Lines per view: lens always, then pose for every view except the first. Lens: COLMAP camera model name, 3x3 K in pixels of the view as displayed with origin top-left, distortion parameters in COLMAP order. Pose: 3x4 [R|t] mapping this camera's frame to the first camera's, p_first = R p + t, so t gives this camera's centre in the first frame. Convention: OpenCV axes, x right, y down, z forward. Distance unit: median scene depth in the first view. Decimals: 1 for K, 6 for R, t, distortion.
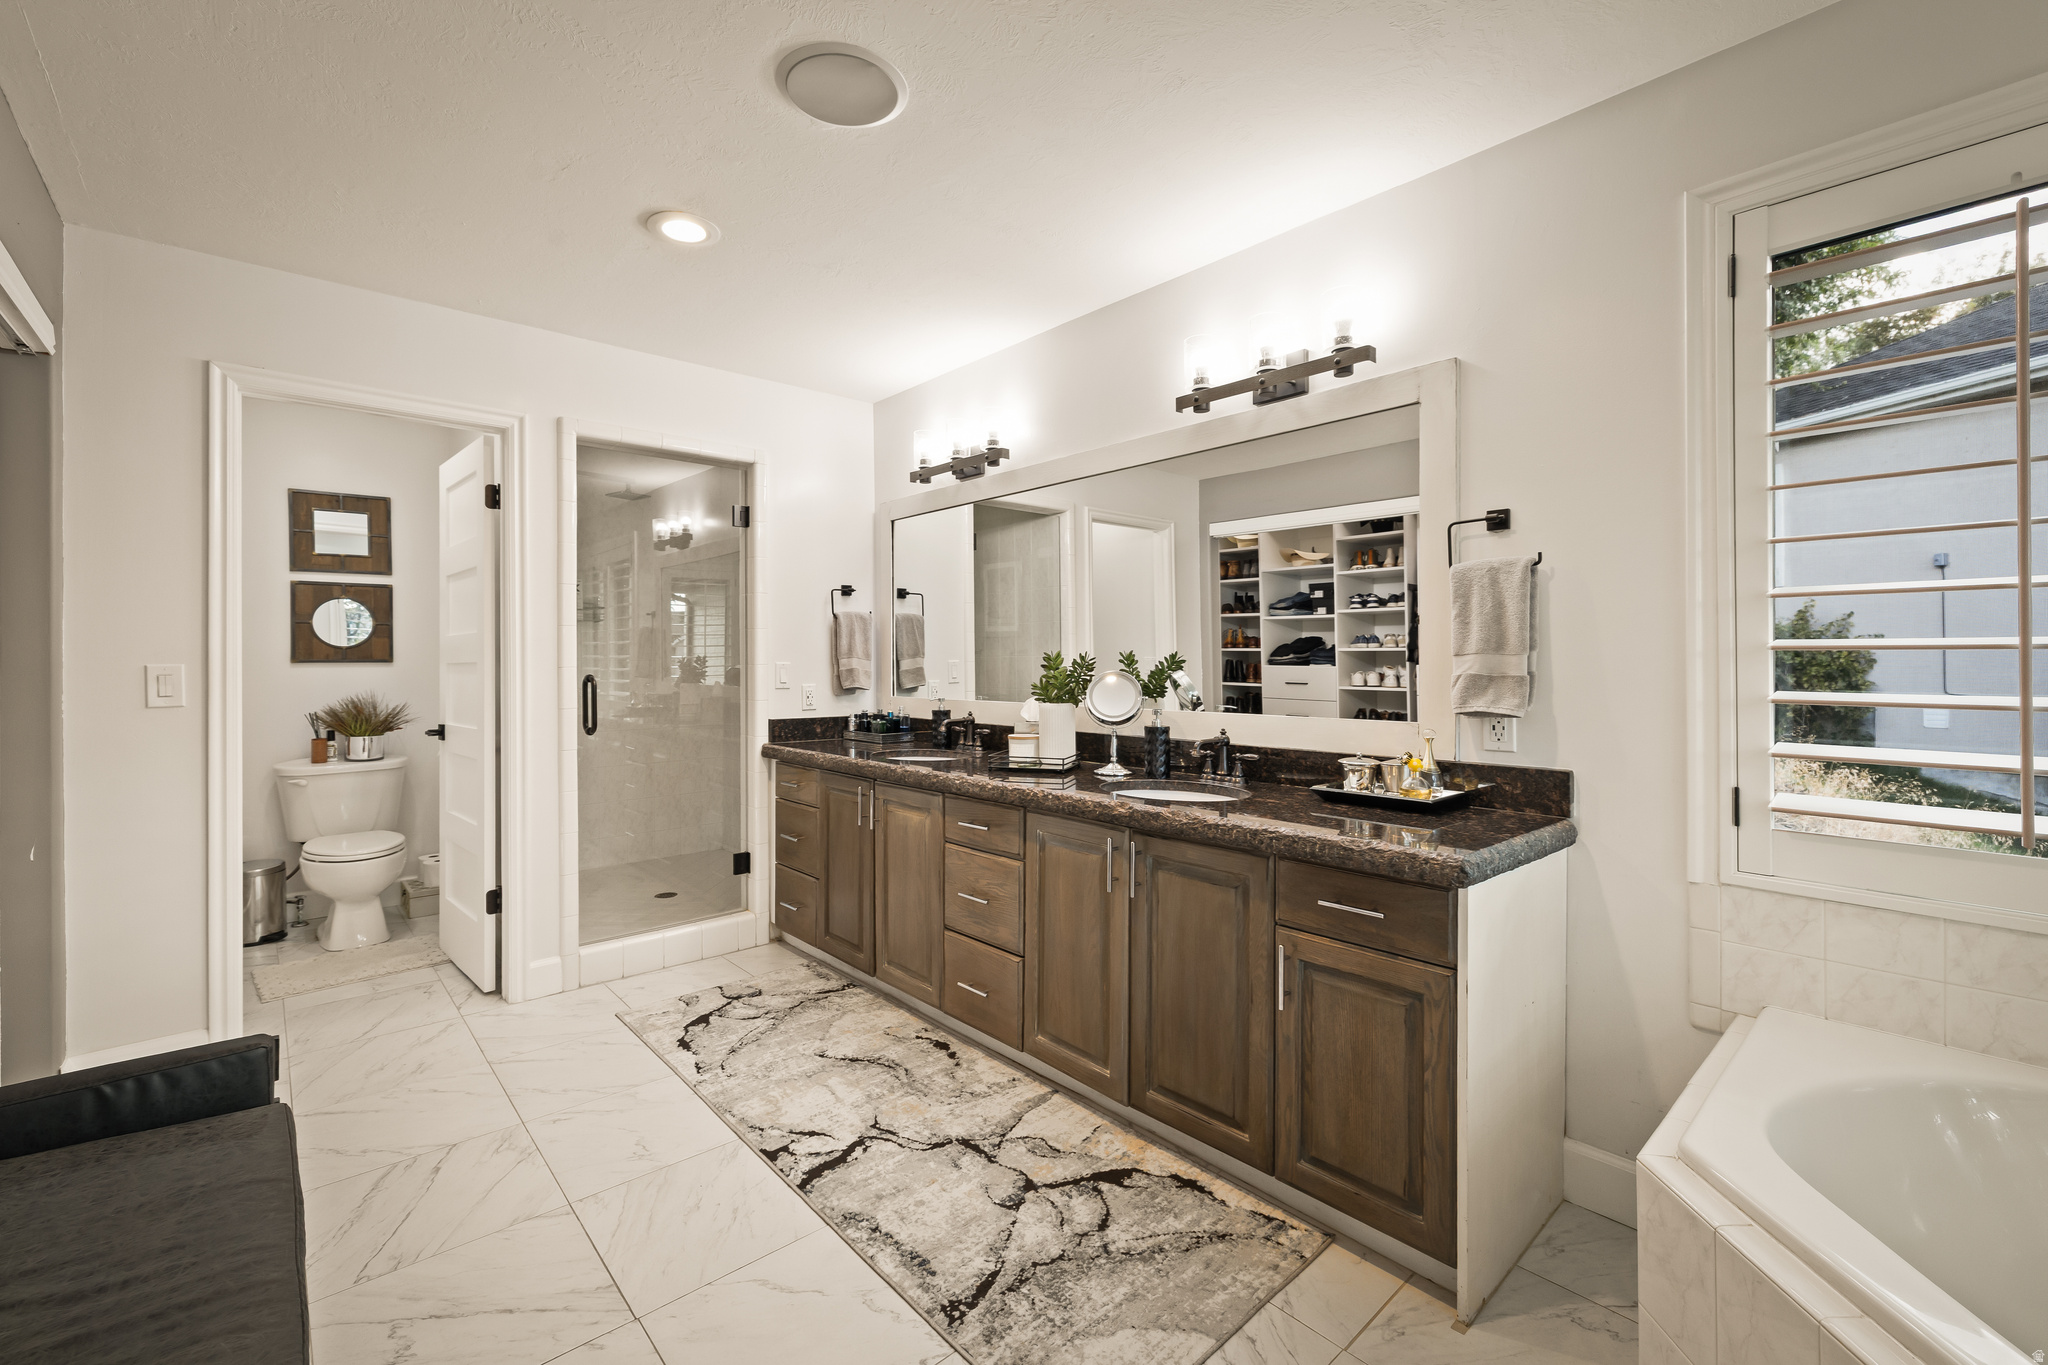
lens RADIAL K [[861.6, 0, 1022.1], [0, 861.6, 660.2], [0, 0, 1]] dist [0.001154, -0.000666]
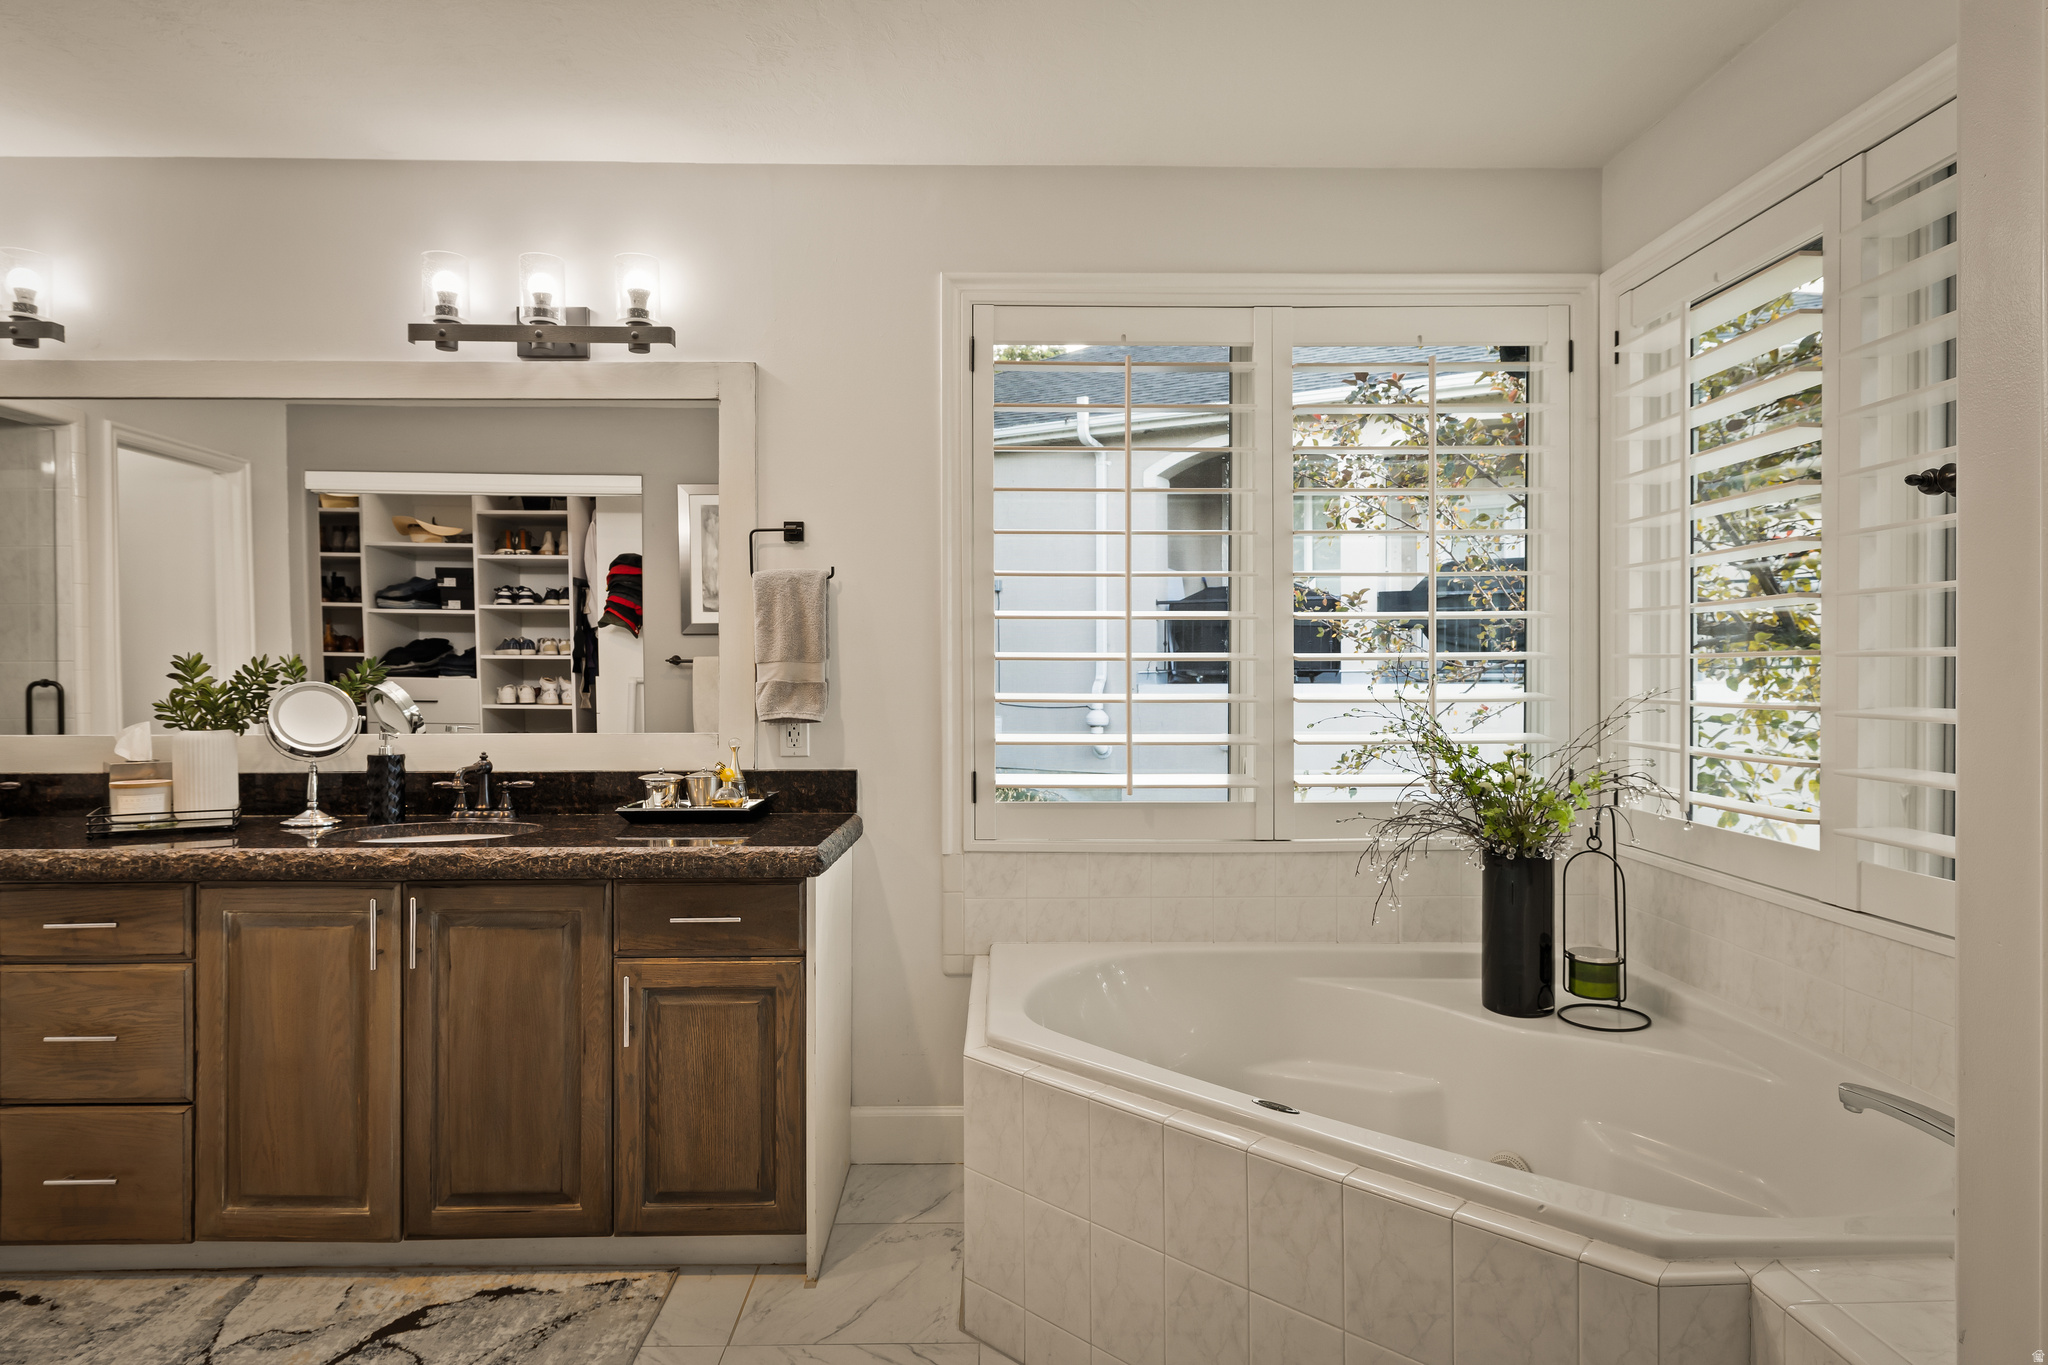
lens RADIAL K [[1182.9, 0, 1023.6], [0, 1182.9, 683.7], [0, 0, 1]] dist [0.001432, 0.001948]
pose [[0.648913, -0.005547, 0.760842, -0.327919], [-0.000964, 0.999967, 0.008113, 0.006650], [-0.760862, -0.005997, 0.648886, -0.118878]]
